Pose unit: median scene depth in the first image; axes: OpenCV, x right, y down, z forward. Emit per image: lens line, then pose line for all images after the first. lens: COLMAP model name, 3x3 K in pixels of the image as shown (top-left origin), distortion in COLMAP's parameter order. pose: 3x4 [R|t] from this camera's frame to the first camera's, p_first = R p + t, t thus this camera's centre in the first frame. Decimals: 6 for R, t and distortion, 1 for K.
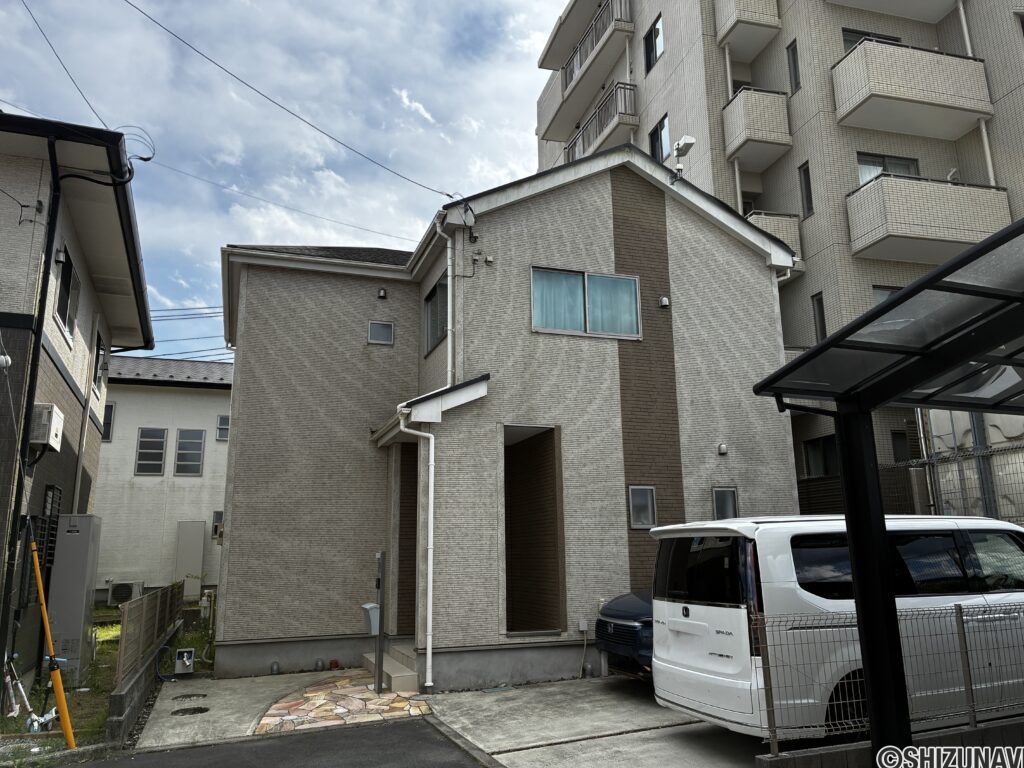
lens RADIAL K [[765.2, 0, 512.0], [0, 765.2, 384.0], [0, 0, 1]] dist [0.081963, -0.111871]
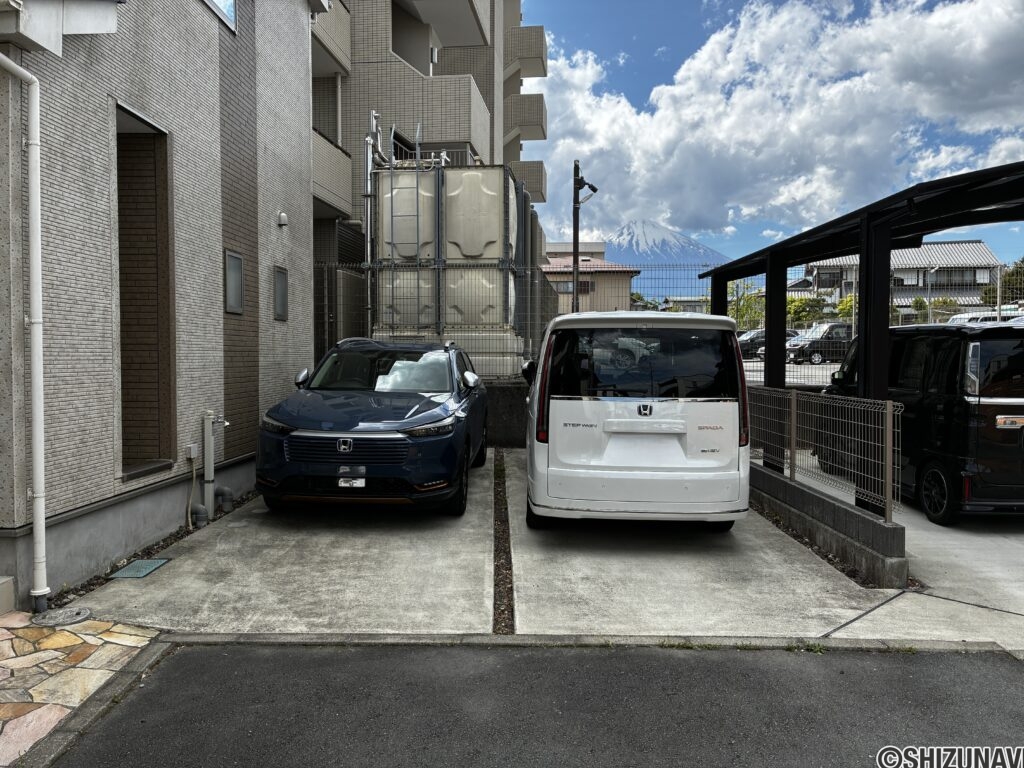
lens RADIAL K [[765.2, 0, 512.0], [0, 765.2, 384.0], [0, 0, 1]] dist [0.081963, -0.111871]
pose [[0.371597, -0.016753, 0.928243, -0.389787], [-0.210464, 0.972287, 0.101802, 0.124929], [-0.904224, -0.233191, 0.357773, 0.497841]]
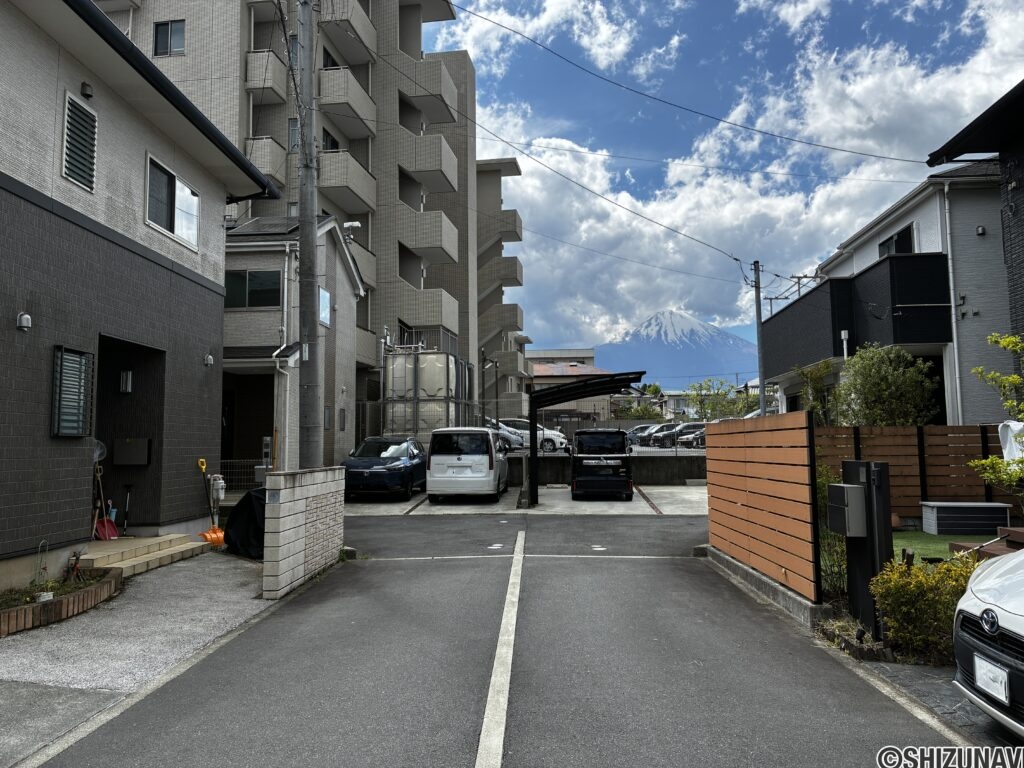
lens RADIAL K [[765.2, 0, 512.0], [0, 765.2, 384.0], [0, 0, 1]] dist [0.081963, -0.111871]
pose [[0.409999, 0.086752, 0.907951, -1.373667], [-0.192346, 0.981303, -0.006903, 0.003521], [-0.891574, -0.171810, 0.419020, -0.187860]]
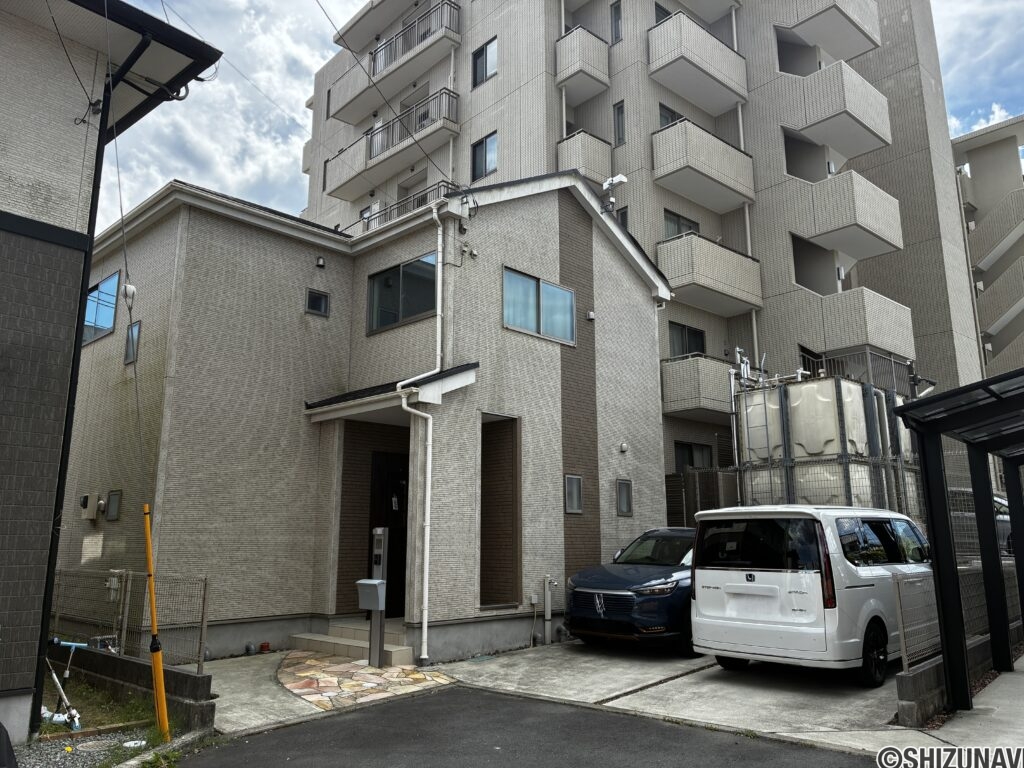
lens RADIAL K [[765.2, 0, 512.0], [0, 765.2, 384.0], [0, 0, 1]] dist [0.081963, -0.111871]
pose [[0.892690, 0.104014, 0.438504, -0.422049], [-0.107951, 0.994027, -0.016023, 0.026589], [-0.437551, -0.033033, 0.898587, 0.031223]]
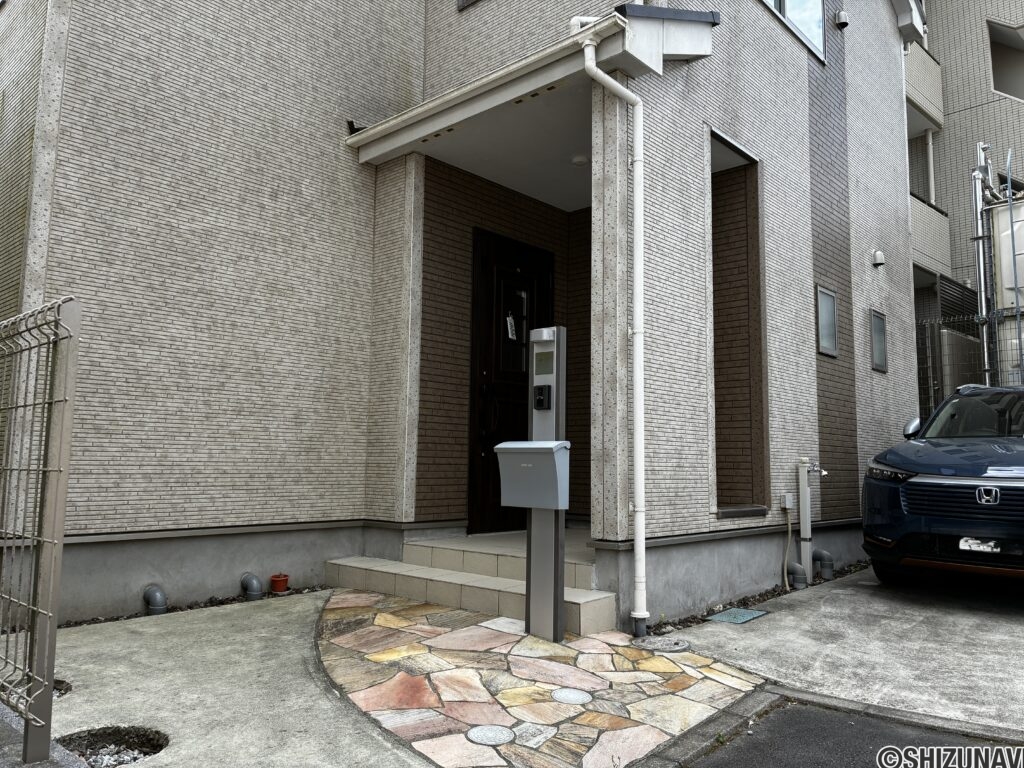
lens RADIAL K [[771.5, 0, 524.7], [0, 771.5, 377.1], [0, 0, 1]] dist [0.070164, -0.075193]
pose [[0.878857, 0.080359, 0.470268, -0.342874], [-0.127201, 0.989500, 0.068633, 0.192525], [-0.459815, -0.120137, 0.879851, 0.547215]]
